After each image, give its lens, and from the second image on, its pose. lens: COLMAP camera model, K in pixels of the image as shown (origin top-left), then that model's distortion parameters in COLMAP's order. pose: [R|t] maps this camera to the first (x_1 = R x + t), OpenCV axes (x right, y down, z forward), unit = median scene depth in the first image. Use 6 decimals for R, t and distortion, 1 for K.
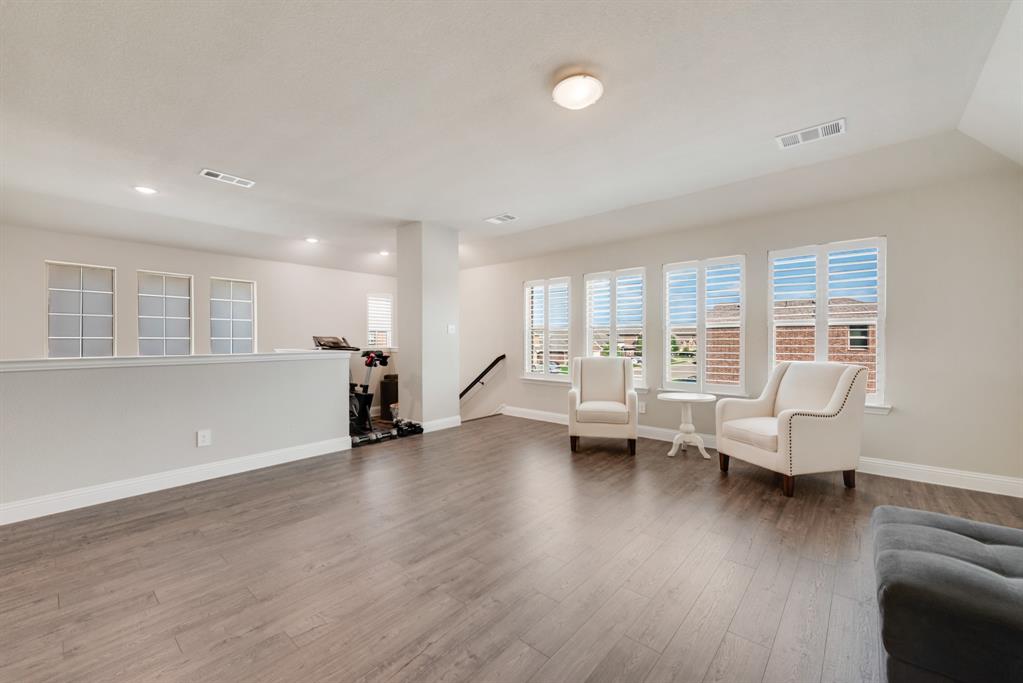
lens RADIAL K [[409.7, 0, 515.9], [0, 409.7, 343.4], [0, 0, 1]] dist [0.011846, -0.000853]
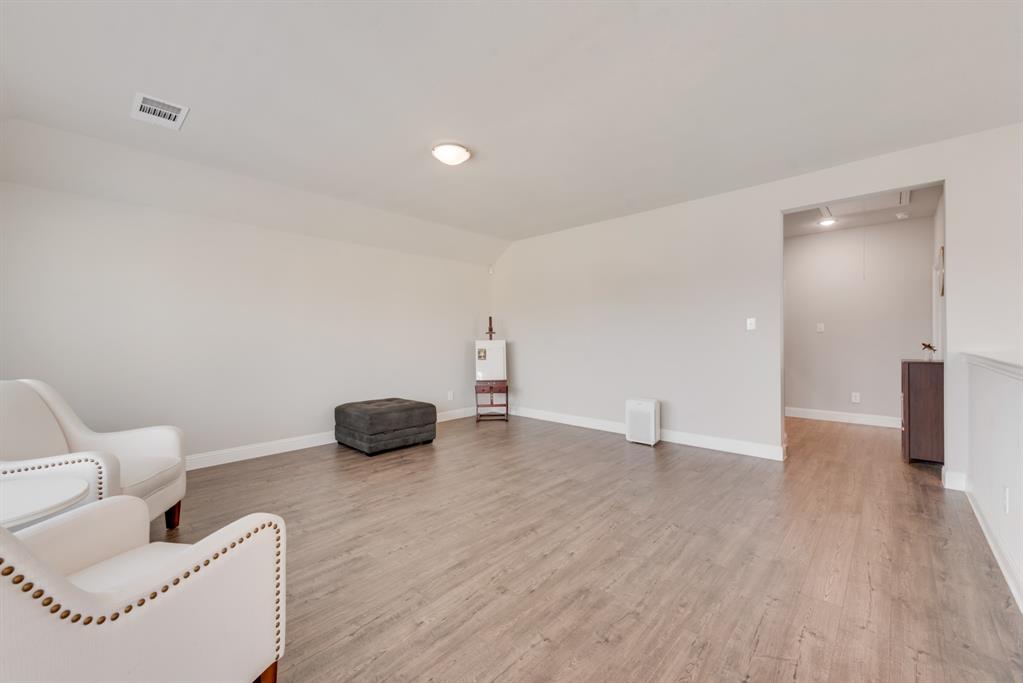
lens RADIAL K [[409.7, 0, 510.0], [0, 409.7, 339.9], [0, 0, 1]] dist [0.011846, -0.000853]
pose [[-0.998047, 0.012866, 0.061132, -0.094505], [0.012495, 0.999901, -0.006451, -0.001687], [-0.061209, -0.005674, -0.998109, 1.918744]]
